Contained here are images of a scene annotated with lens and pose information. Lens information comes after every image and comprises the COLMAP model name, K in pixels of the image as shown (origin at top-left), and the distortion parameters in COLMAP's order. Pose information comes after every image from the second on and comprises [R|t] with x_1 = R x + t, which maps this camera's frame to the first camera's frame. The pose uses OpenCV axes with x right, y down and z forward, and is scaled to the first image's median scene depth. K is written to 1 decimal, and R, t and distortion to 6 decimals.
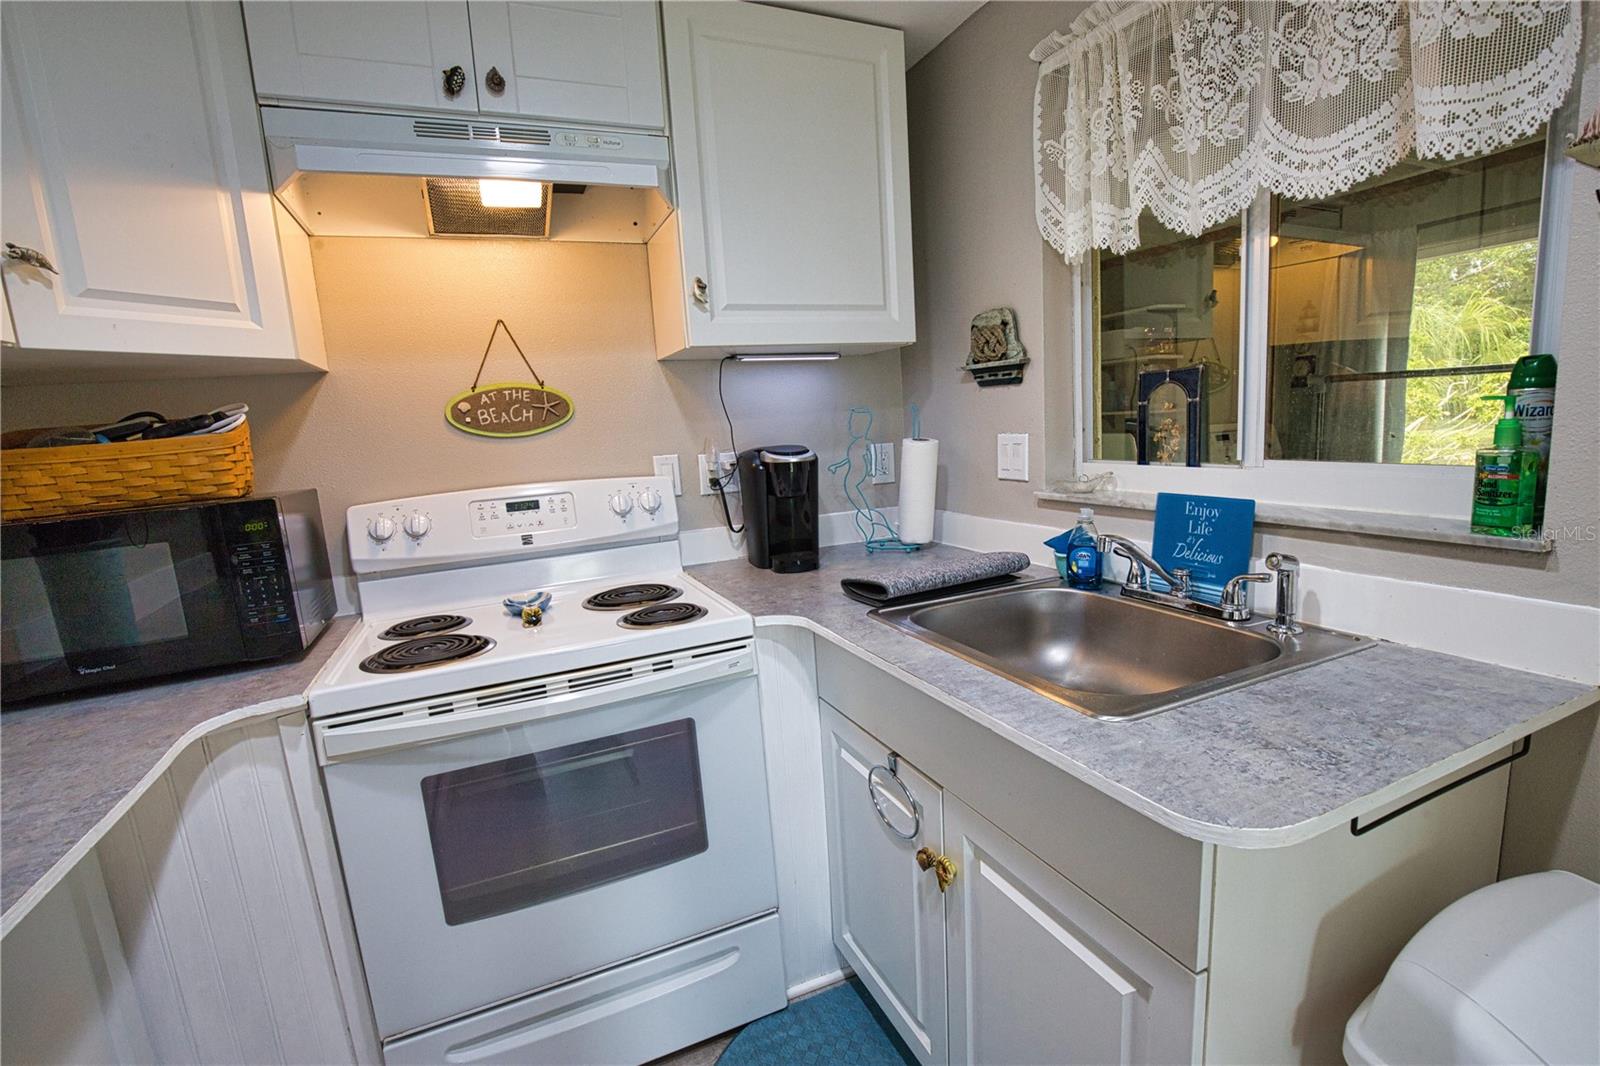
lens RADIAL K [[728.7, 0, 813.7], [0, 728.7, 539.7], [0, 0, 1]] dist [-0.023526, 0.001644]
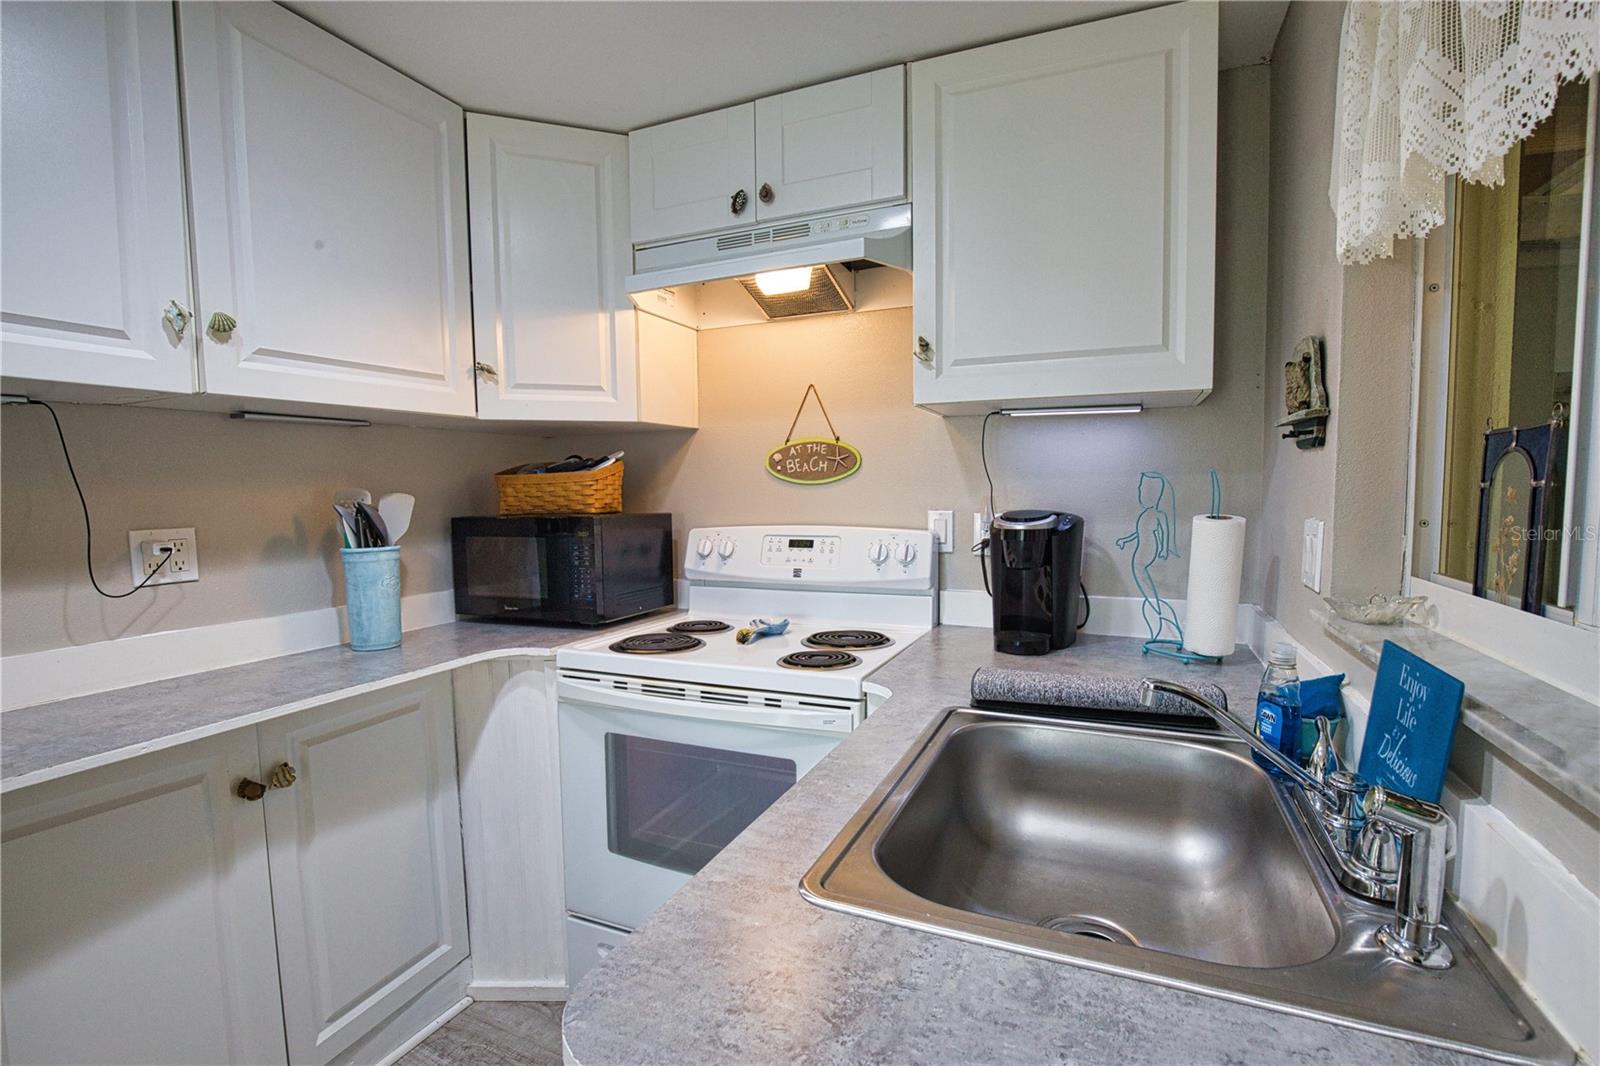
lens RADIAL K [[728.7, 0, 809.8], [0, 728.7, 546.5], [0, 0, 1]] dist [-0.023526, 0.001644]
pose [[0.676315, 0.115168, -0.727554, 0.473566], [-0.153429, 0.988064, 0.013783, -0.063000], [0.720457, 0.102306, 0.685912, 0.225771]]
